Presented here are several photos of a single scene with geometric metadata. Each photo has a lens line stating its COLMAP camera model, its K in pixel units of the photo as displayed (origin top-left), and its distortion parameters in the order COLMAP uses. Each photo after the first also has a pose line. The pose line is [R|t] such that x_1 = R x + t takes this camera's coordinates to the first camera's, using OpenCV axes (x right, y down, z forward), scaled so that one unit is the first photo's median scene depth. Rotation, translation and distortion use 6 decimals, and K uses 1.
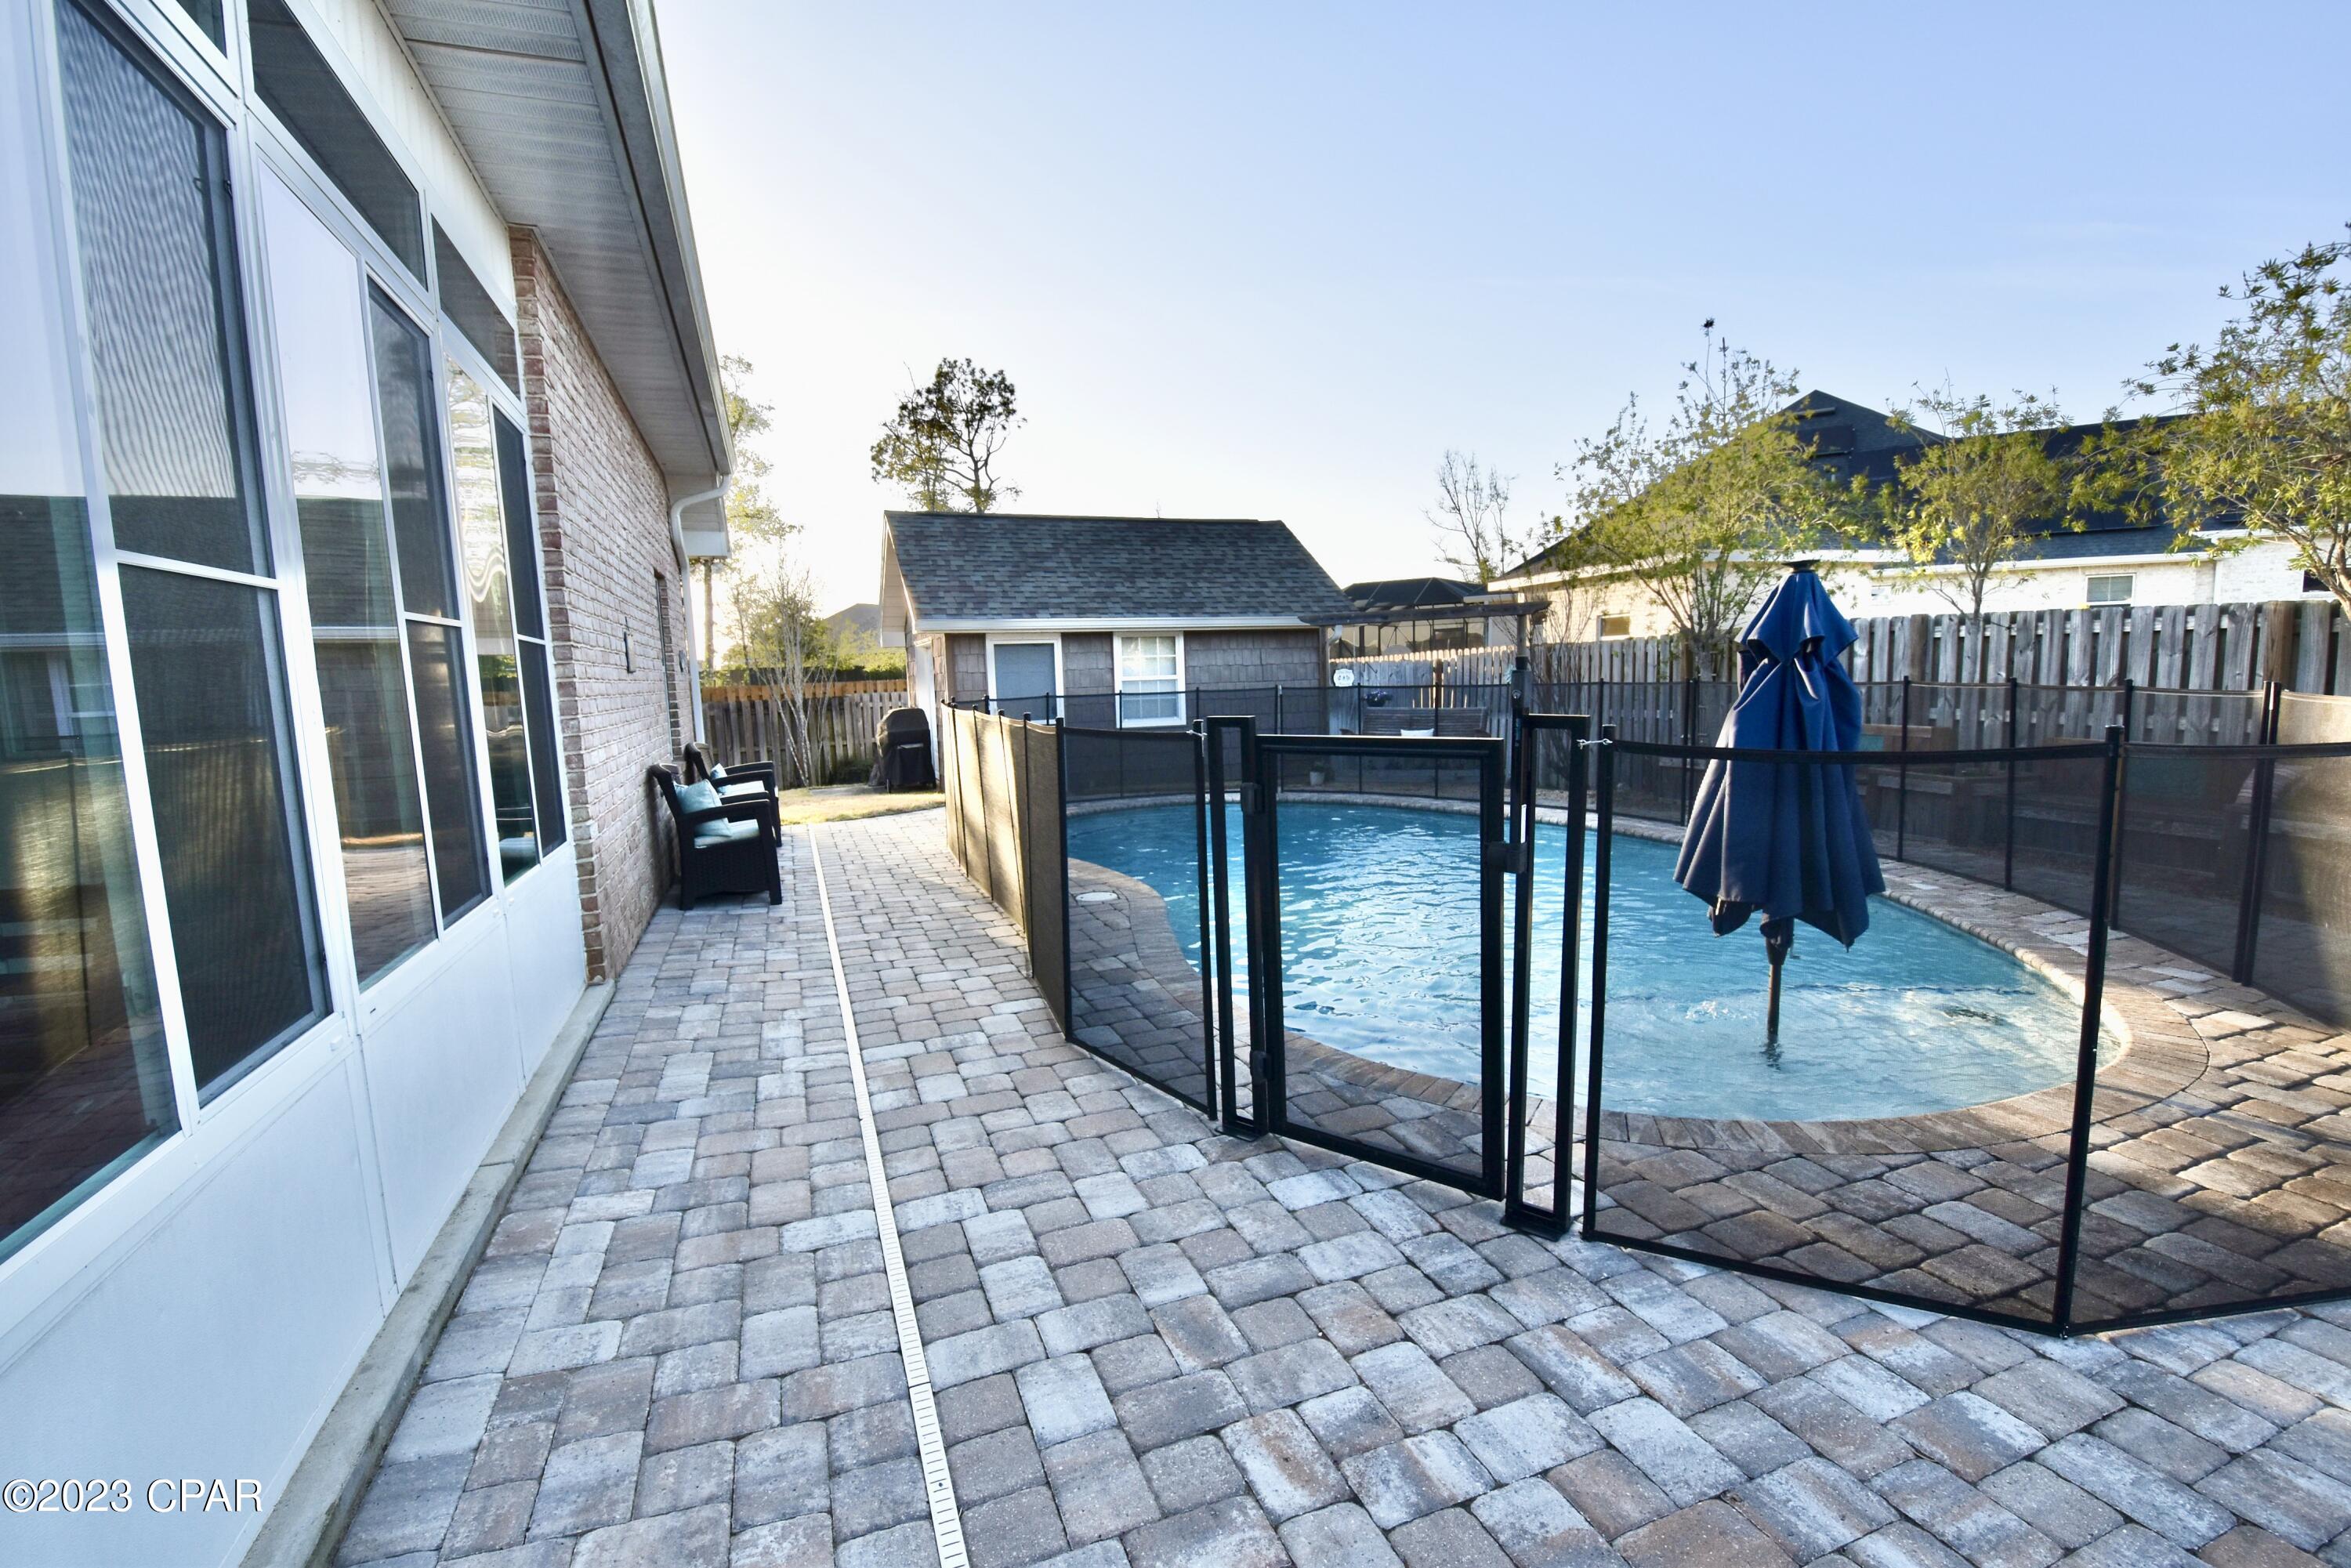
lens RADIAL K [[1029.1, 0, 1171.7], [0, 1029.1, 801.9], [0, 0, 1]] dist [0.008984, -0.017611]
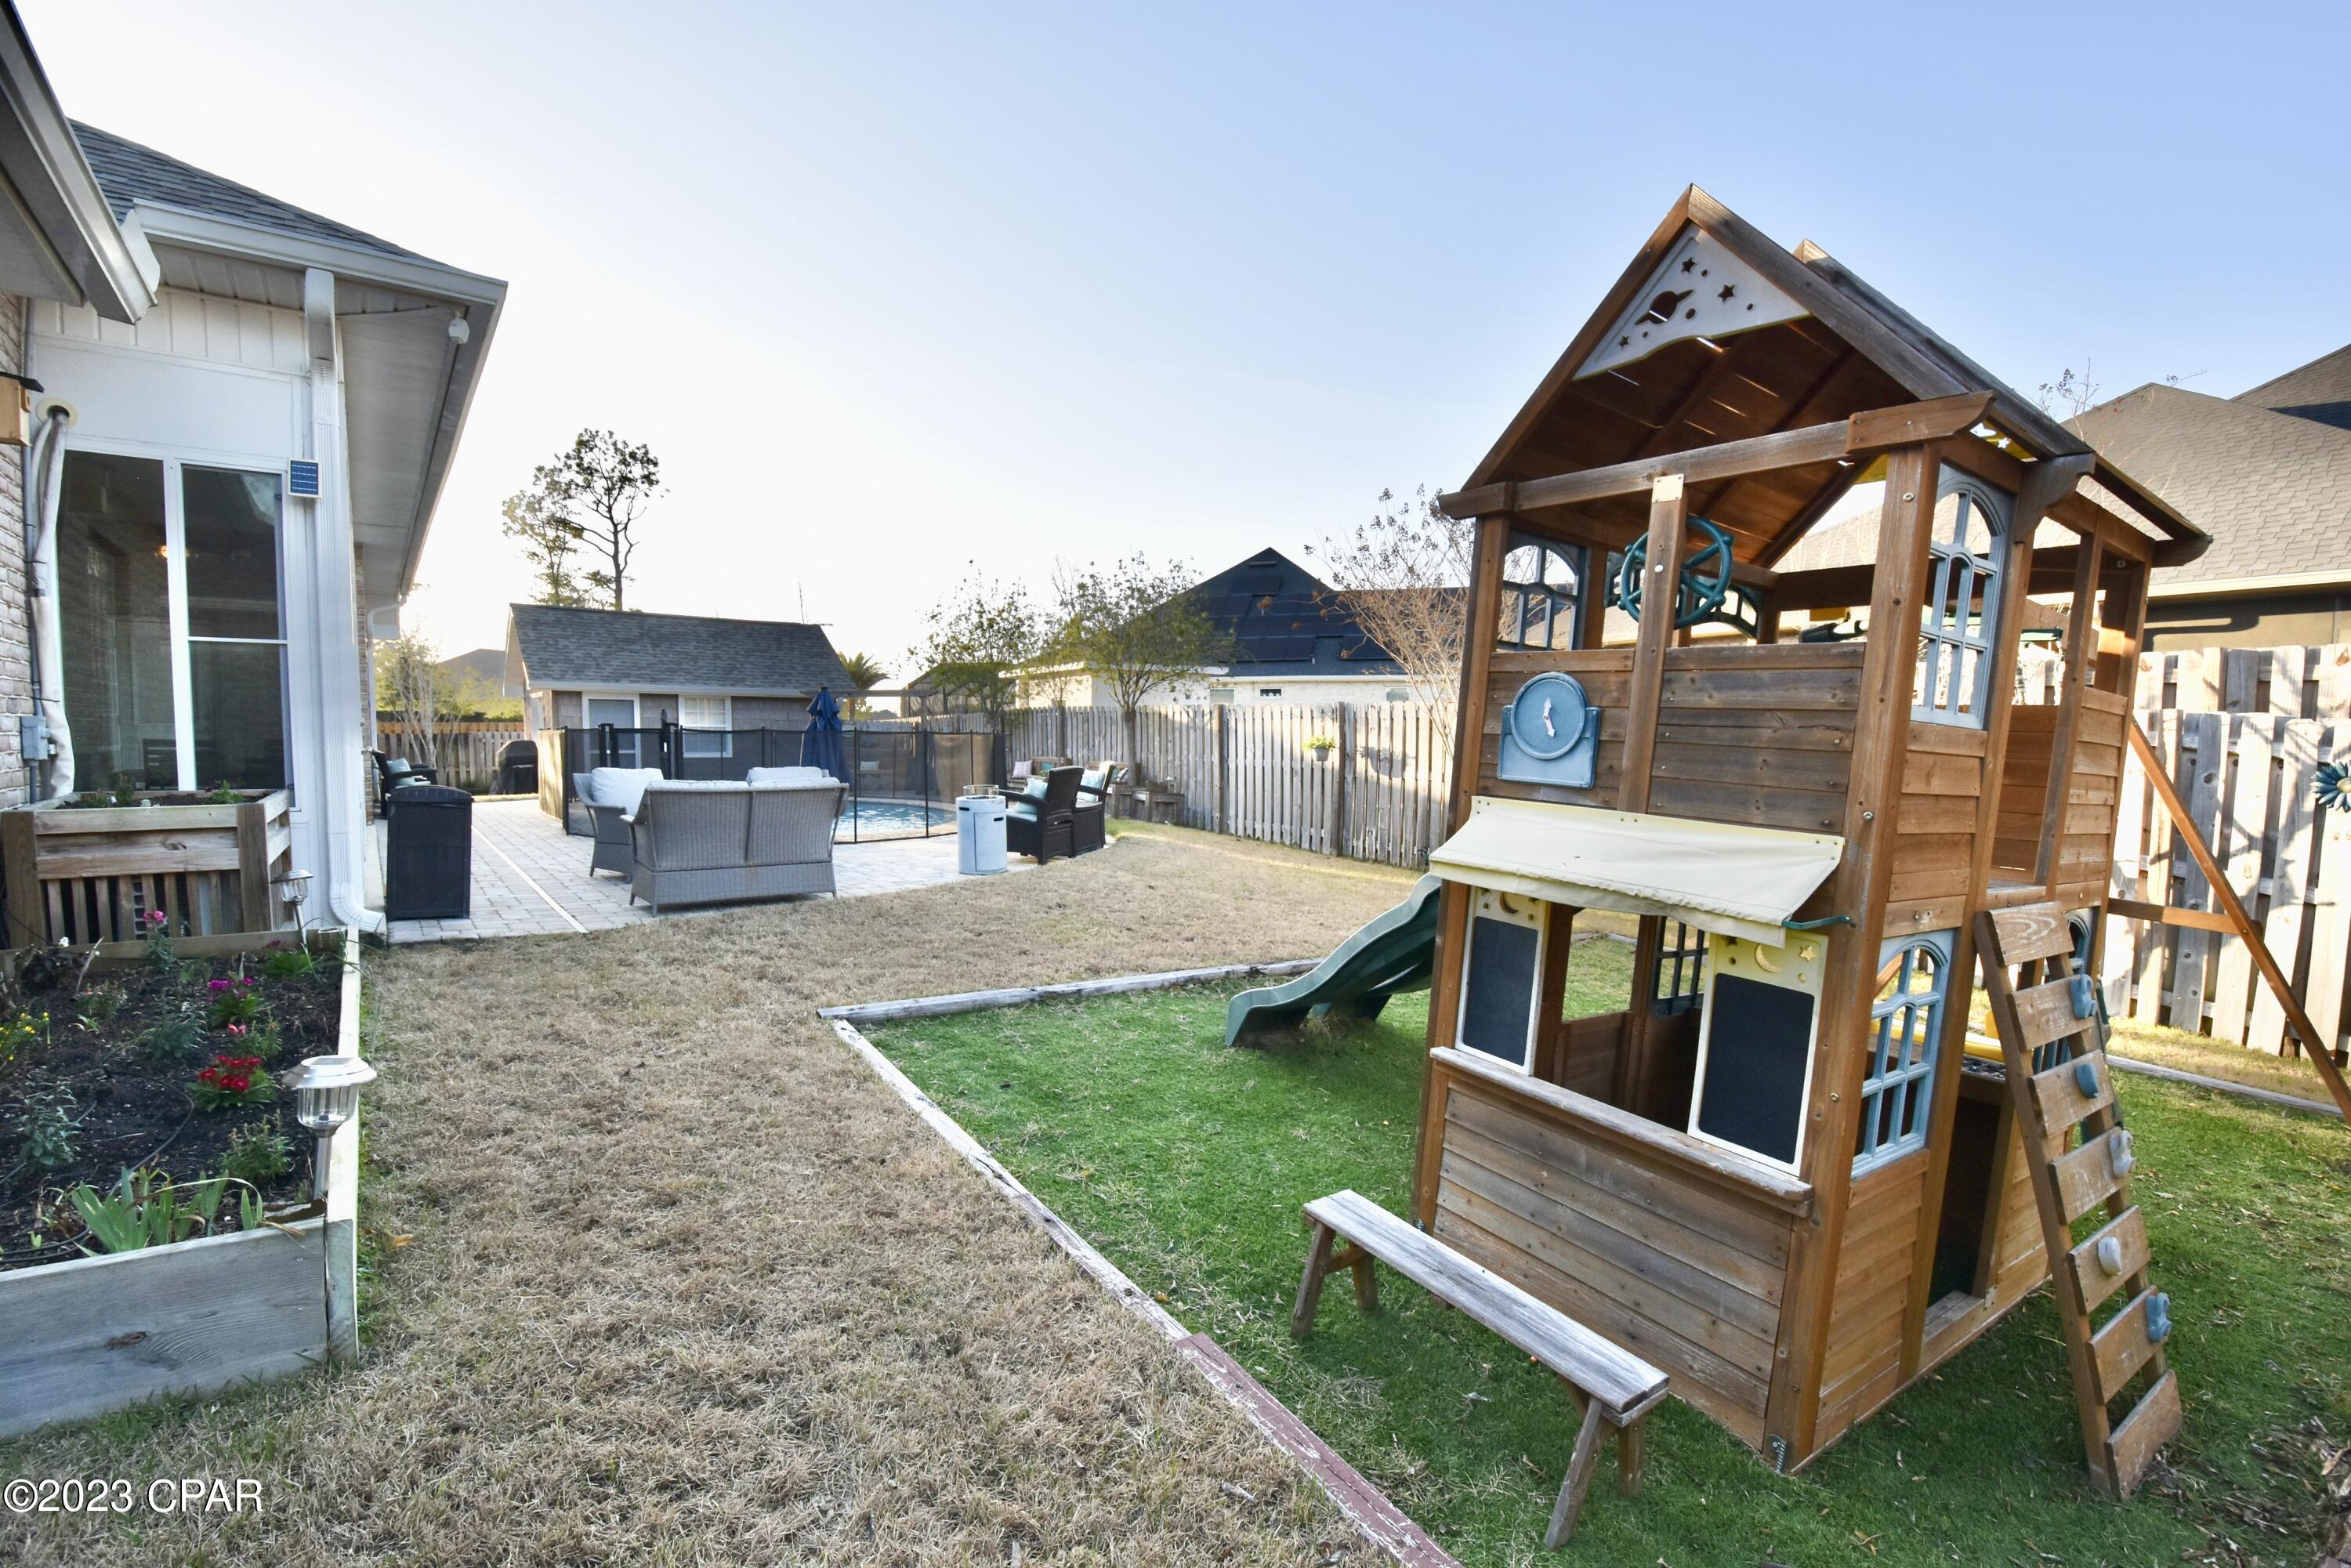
lens RADIAL K [[1029.1, 0, 1181.8], [0, 1029.1, 800.4], [0, 0, 1]] dist [0.008984, -0.017611]
pose [[0.952636, 0.016529, 0.303662, 0.147125], [0.003766, 0.997804, -0.066129, 0.072648], [-0.304088, 0.064141, 0.950482, -0.508255]]
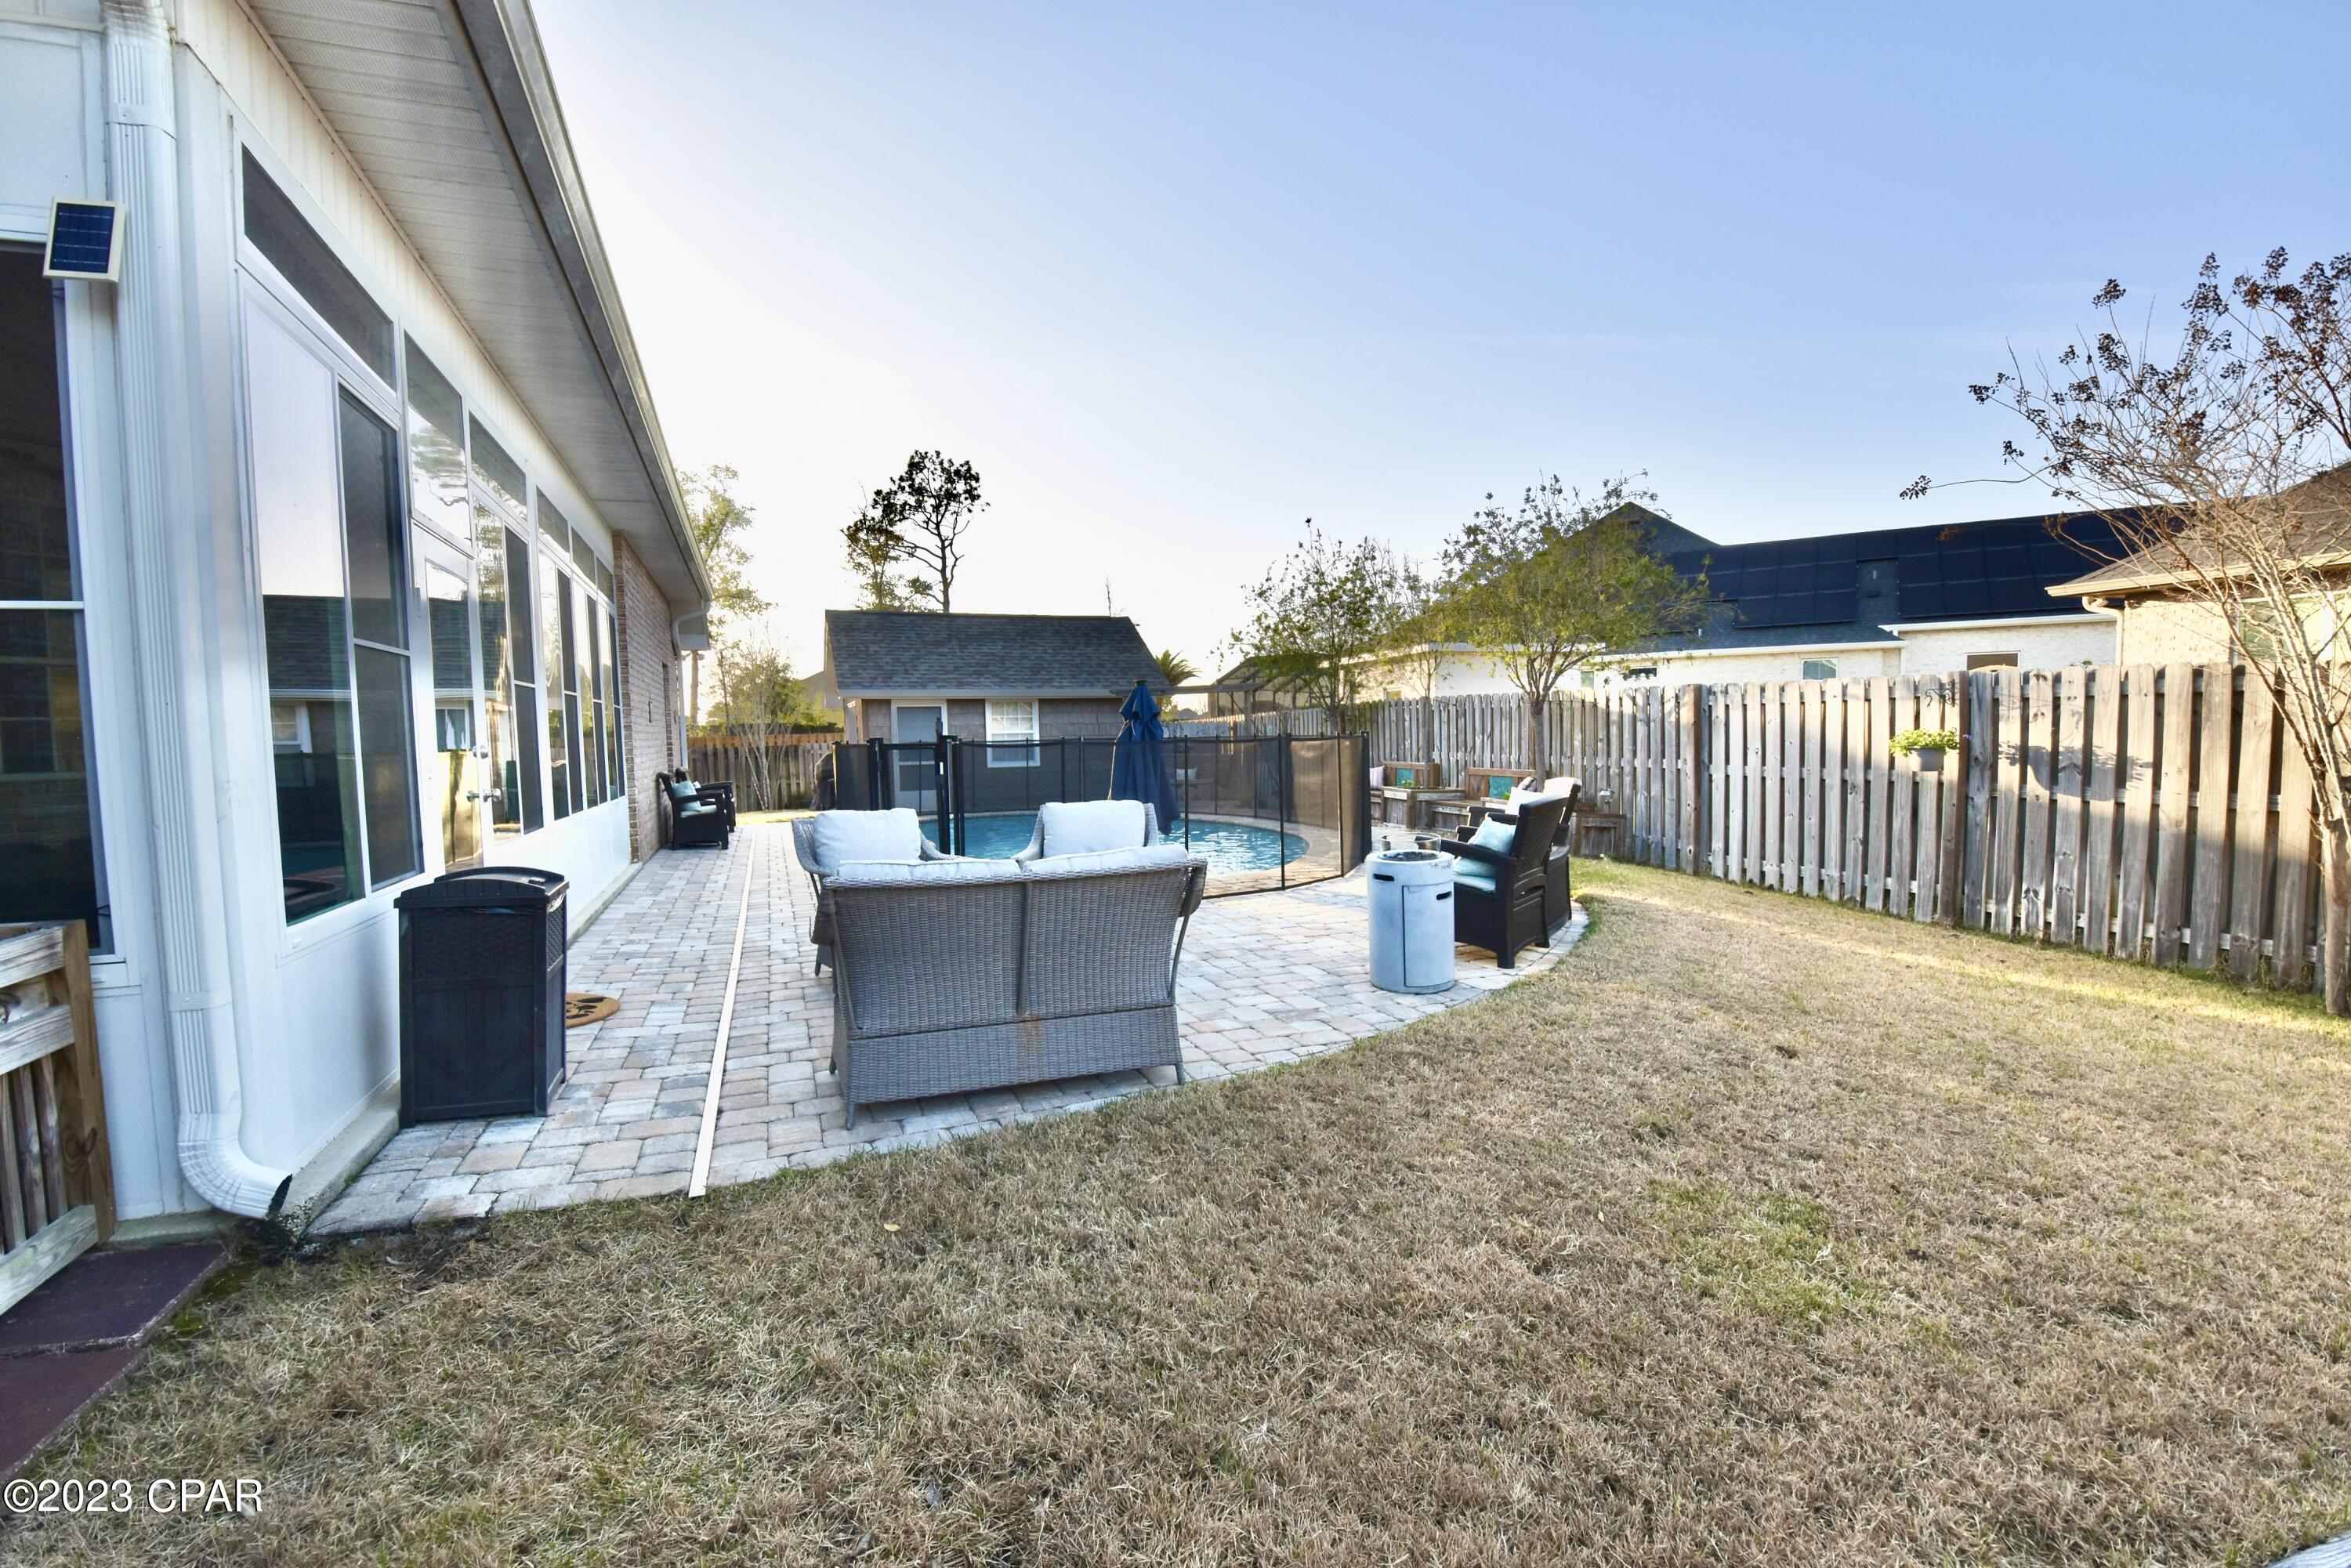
lens RADIAL K [[1029.1, 0, 1179.5], [0, 1029.1, 797.6], [0, 0, 1]] dist [0.008984, -0.017611]
pose [[0.999736, 0.008289, 0.021441, 0.136094], [-0.006933, 0.998019, -0.062527, 0.041740], [-0.021917, 0.062362, 0.997813, -0.301329]]
